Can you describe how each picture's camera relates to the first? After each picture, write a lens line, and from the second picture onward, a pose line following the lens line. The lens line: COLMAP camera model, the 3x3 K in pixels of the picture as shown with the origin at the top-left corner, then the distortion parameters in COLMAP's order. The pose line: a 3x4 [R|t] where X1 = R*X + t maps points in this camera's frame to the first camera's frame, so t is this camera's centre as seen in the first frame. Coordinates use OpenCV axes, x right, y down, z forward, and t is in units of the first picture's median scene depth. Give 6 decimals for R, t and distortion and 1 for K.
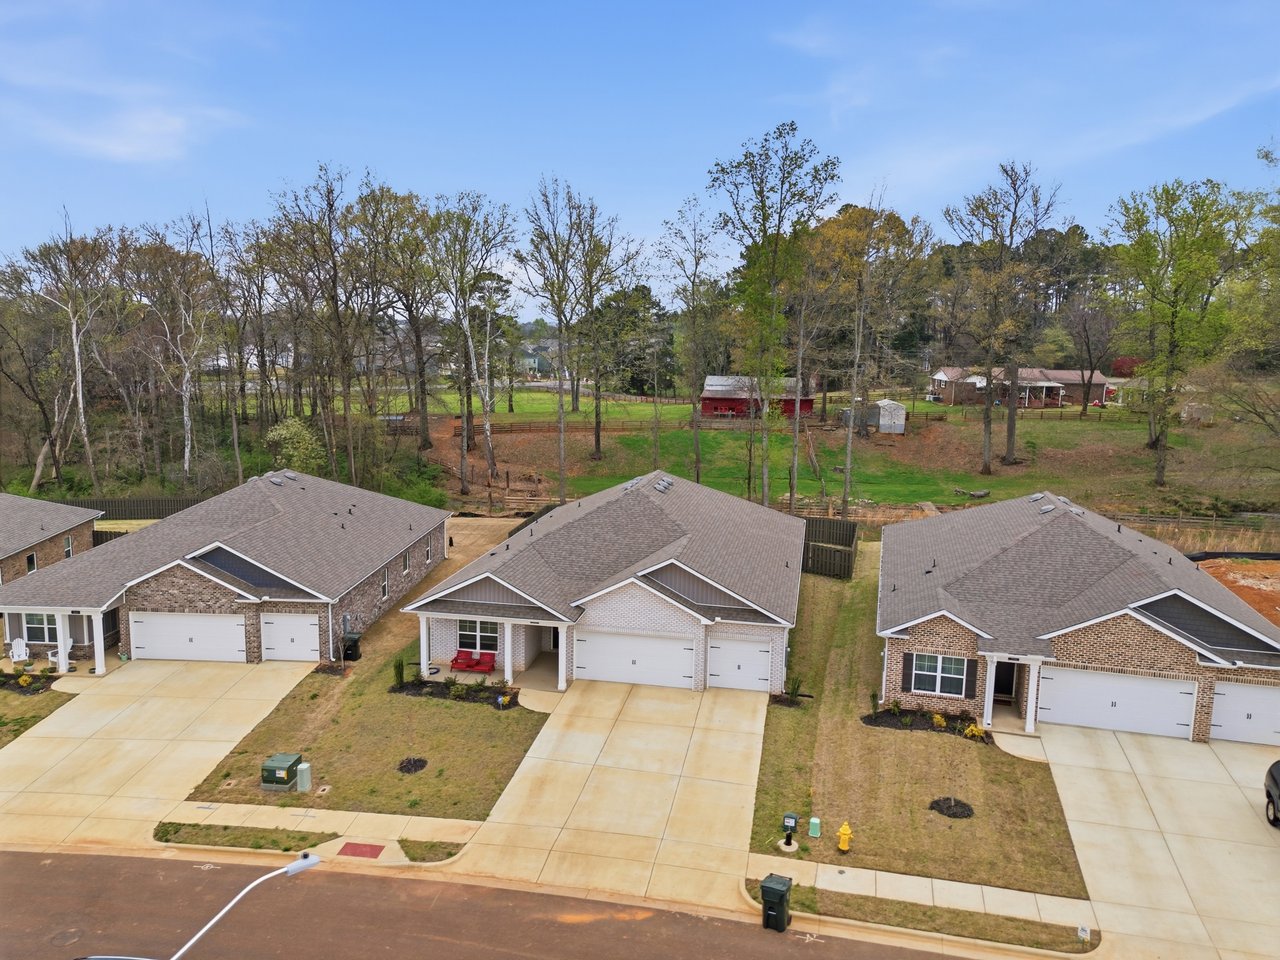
lens RADIAL K [[920.6, 0, 640.0], [0, 920.6, 480.0], [0, 0, 1]] dist [0.077811, -0.065493]
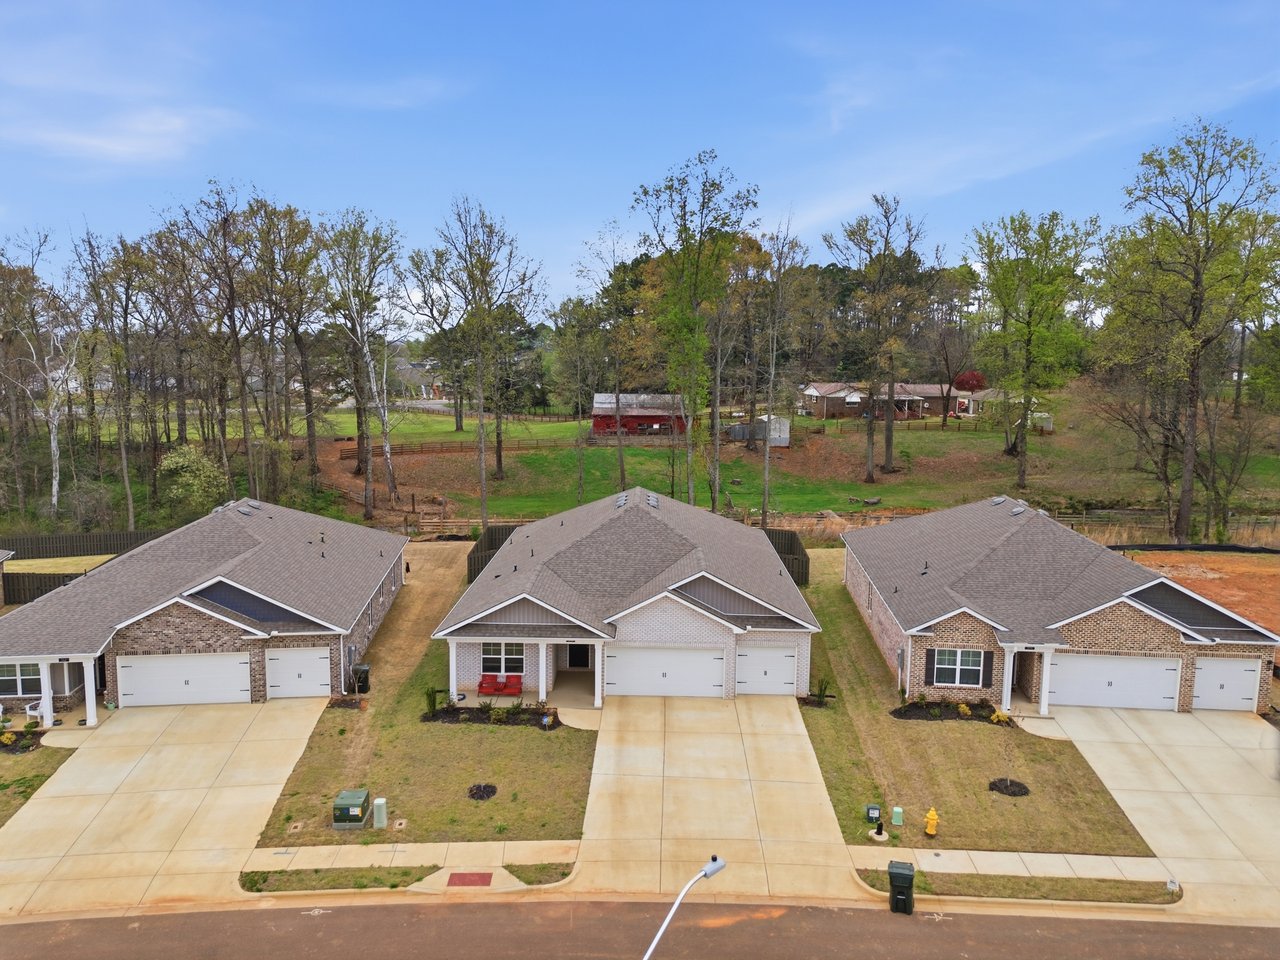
lens RADIAL K [[920.6, 0, 640.0], [0, 920.6, 480.0], [0, 0, 1]] dist [0.077811, -0.065493]
pose [[0.985528, -0.029465, 0.166930, -0.202927], [0.032574, 0.999343, -0.015916, -0.002633], [-0.166352, 0.021124, 0.985840, -0.007218]]
